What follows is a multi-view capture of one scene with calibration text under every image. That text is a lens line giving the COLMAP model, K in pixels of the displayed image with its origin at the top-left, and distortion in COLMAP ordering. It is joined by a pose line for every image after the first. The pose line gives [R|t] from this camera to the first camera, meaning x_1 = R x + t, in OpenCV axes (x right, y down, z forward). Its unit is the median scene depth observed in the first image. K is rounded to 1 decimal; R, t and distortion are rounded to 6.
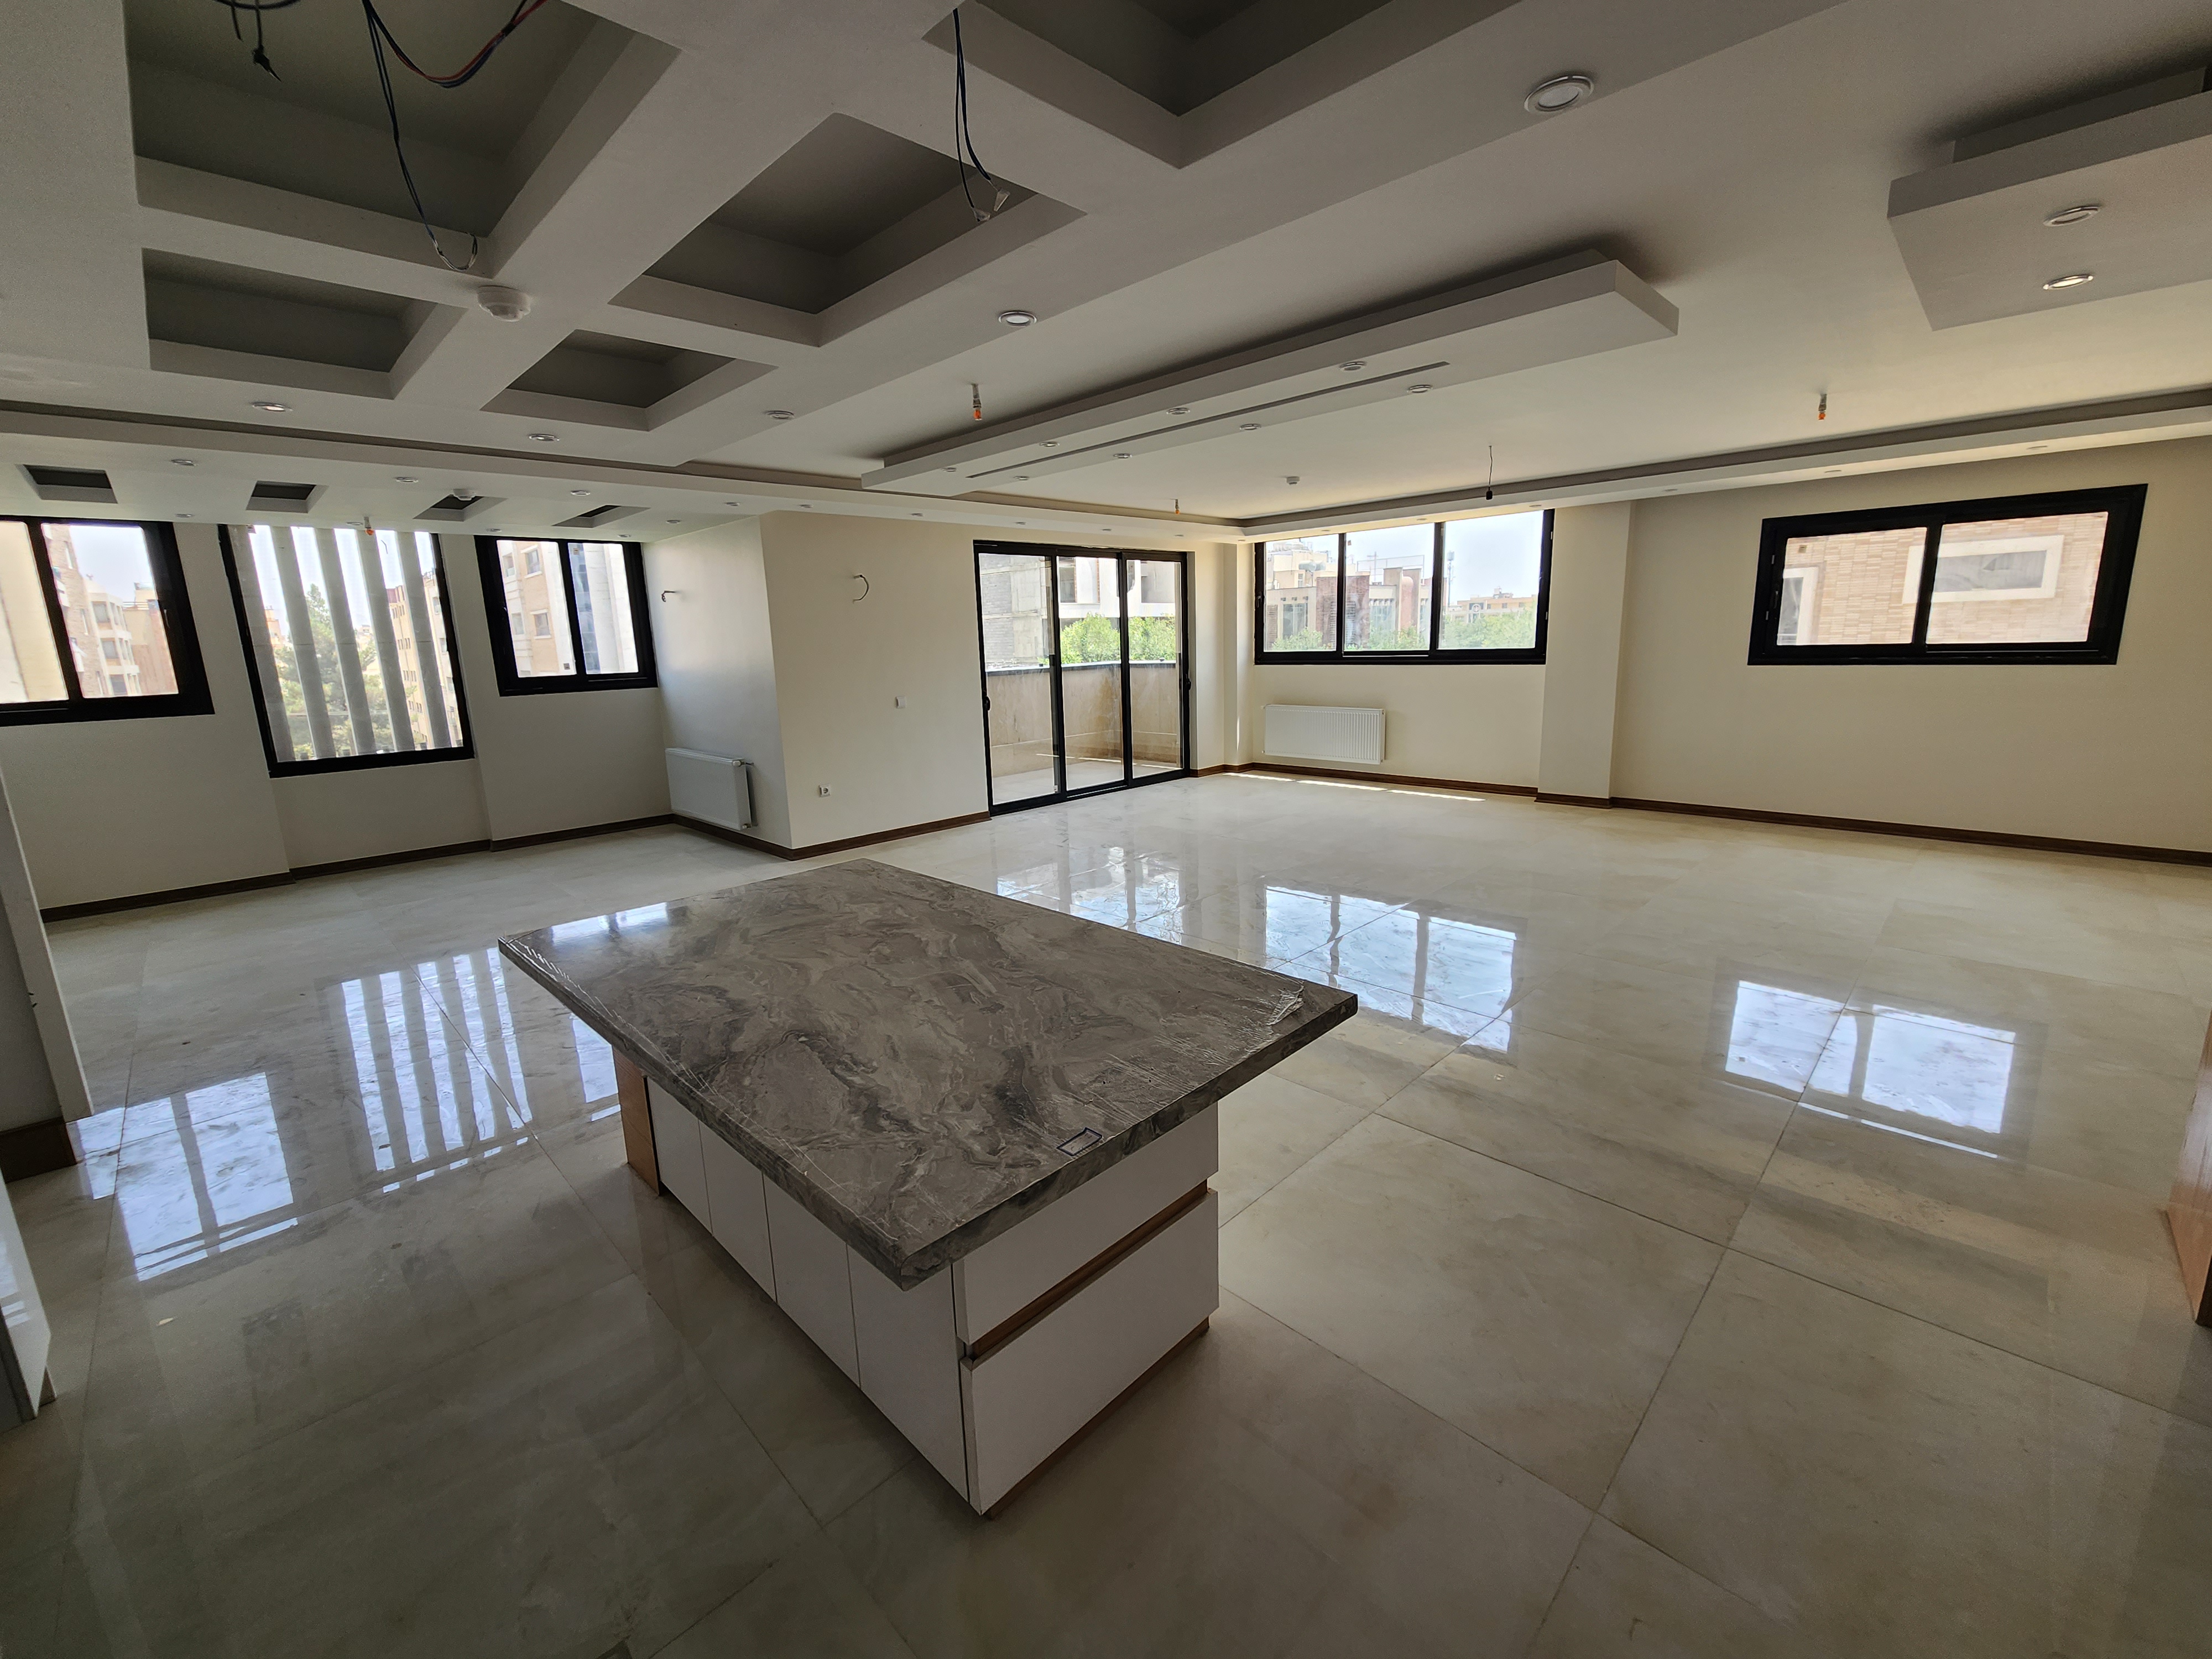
lens RADIAL K [[910.7, 0, 1105.4], [0, 910.7, 829.4], [0, 0, 1]] dist [0.001525, 0.000250]
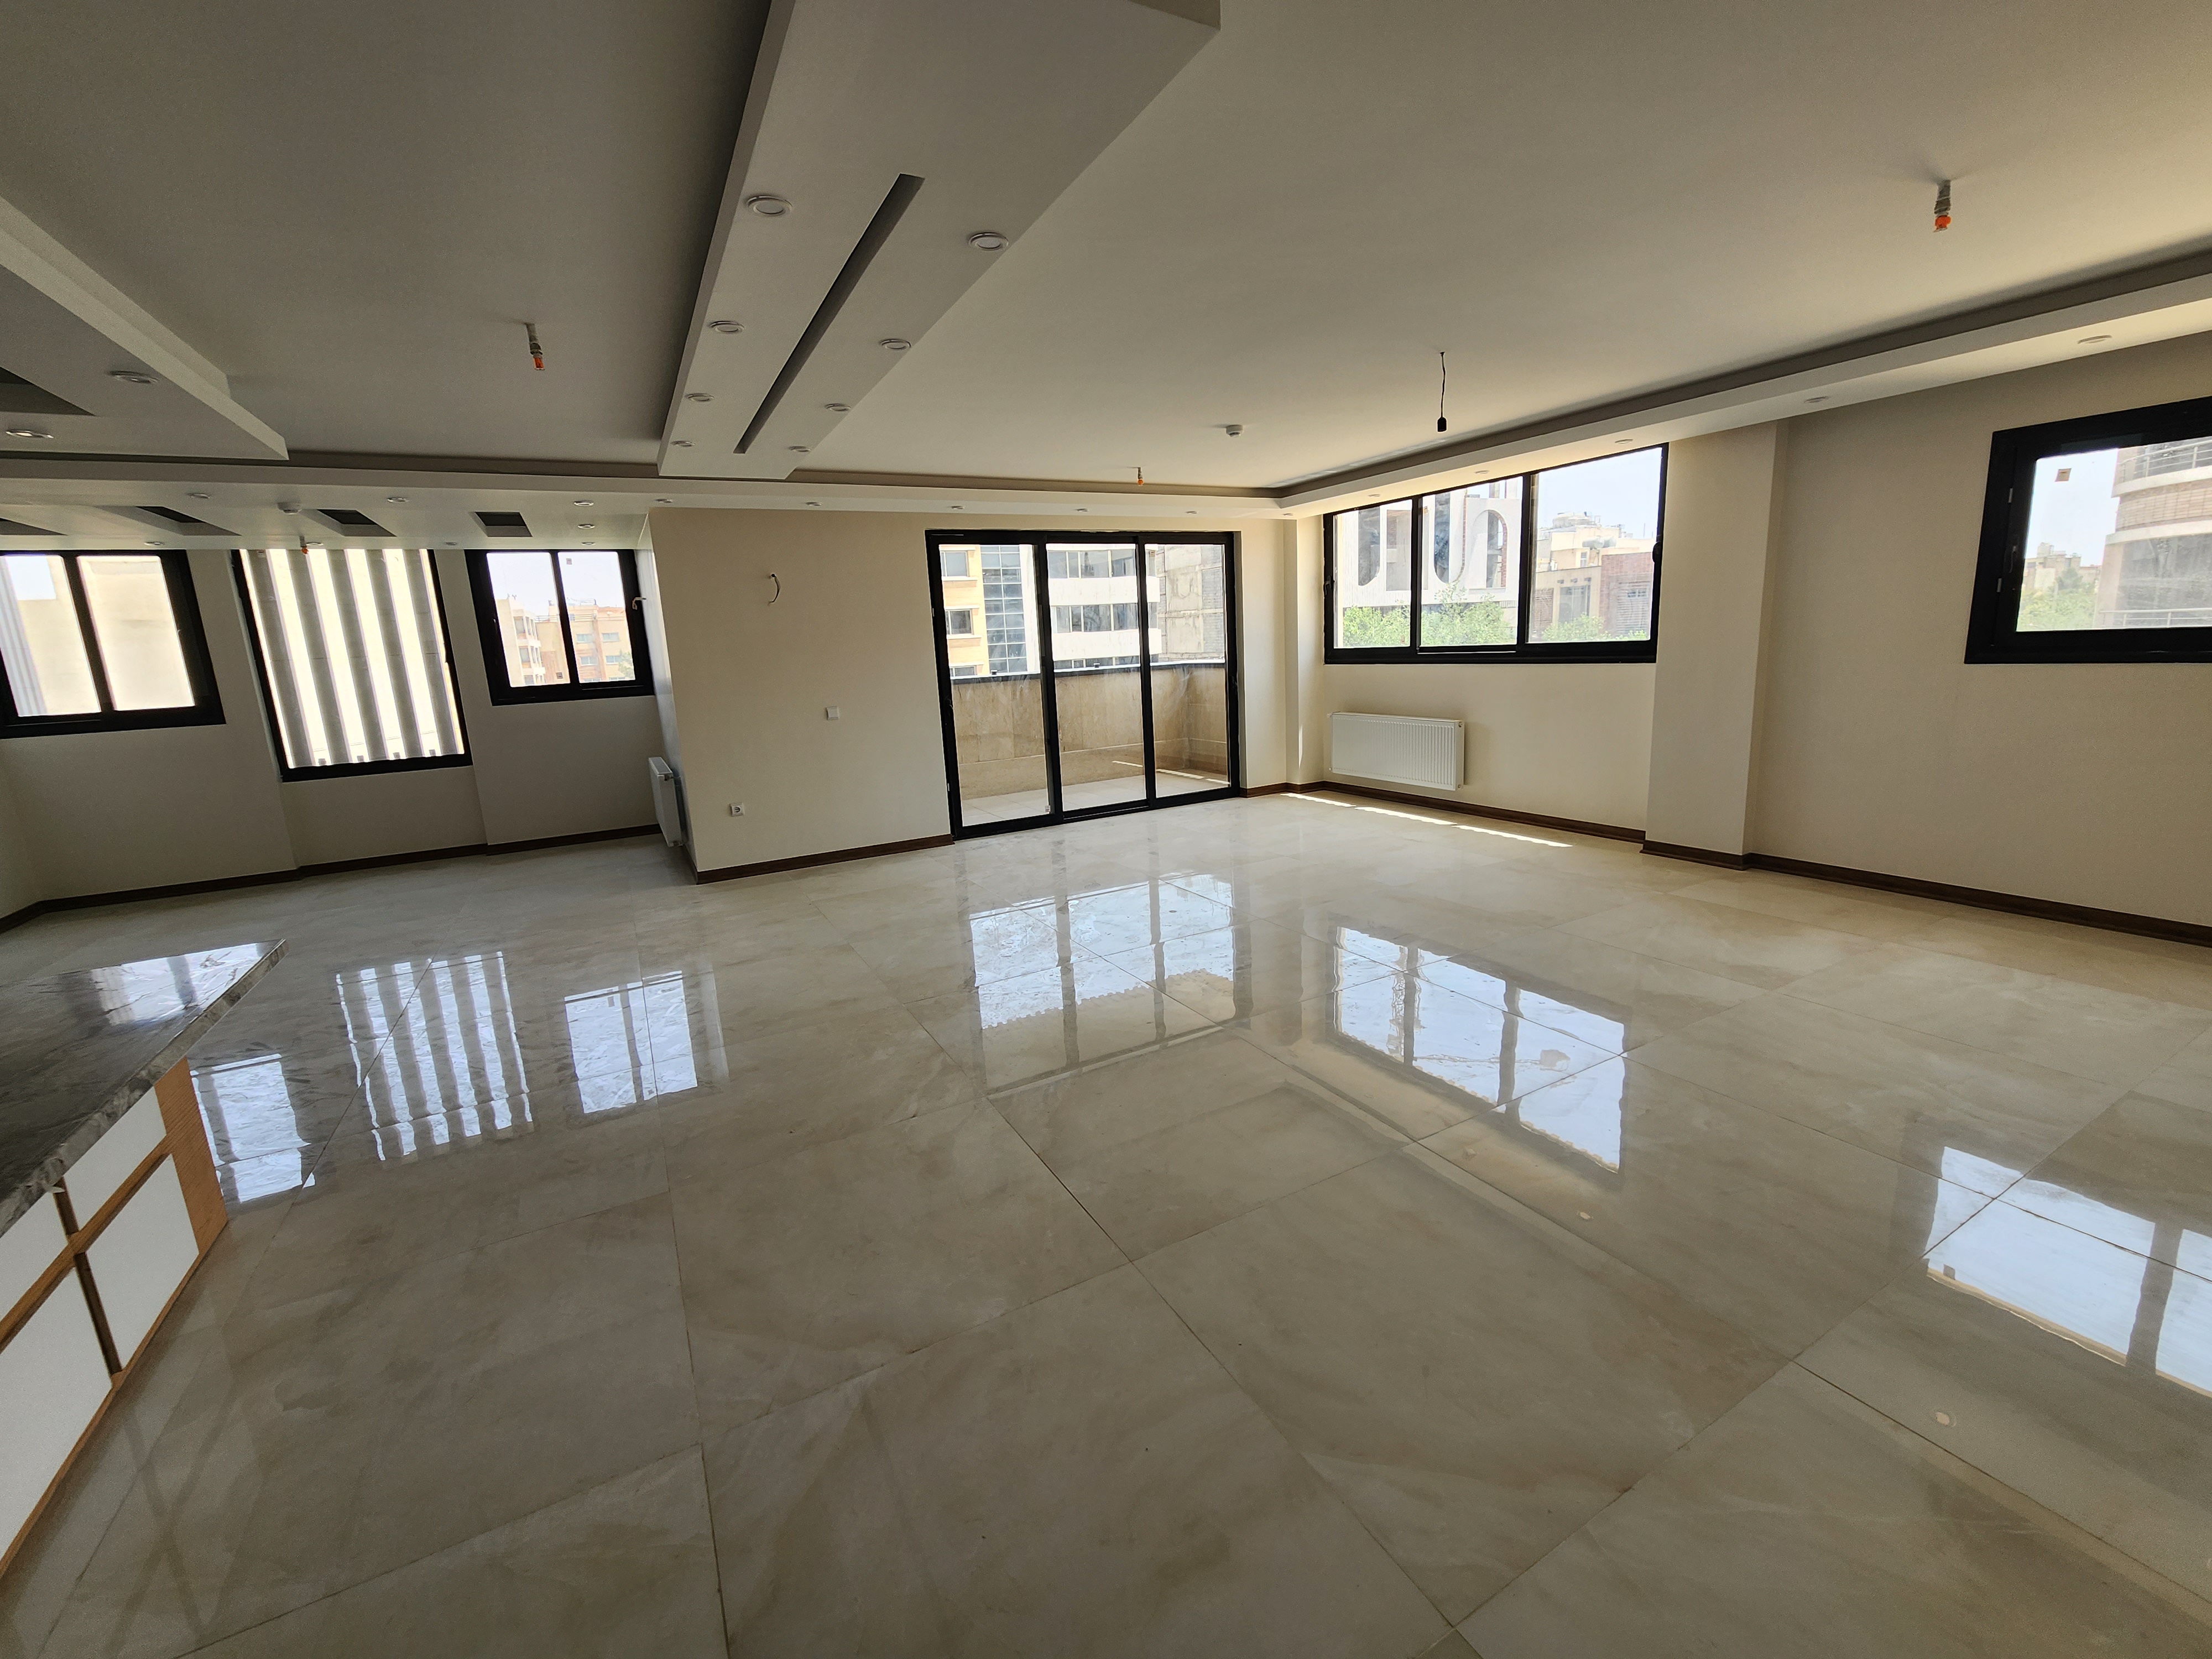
lens RADIAL K [[910.7, 0, 1107.3], [0, 910.7, 819.9], [0, 0, 1]] dist [0.001525, 0.000250]
pose [[0.959941, 0.037206, -0.277720, 0.264204], [-0.037940, 0.999276, 0.002733, -0.042115], [0.277620, 0.007914, 0.960658, 0.187782]]
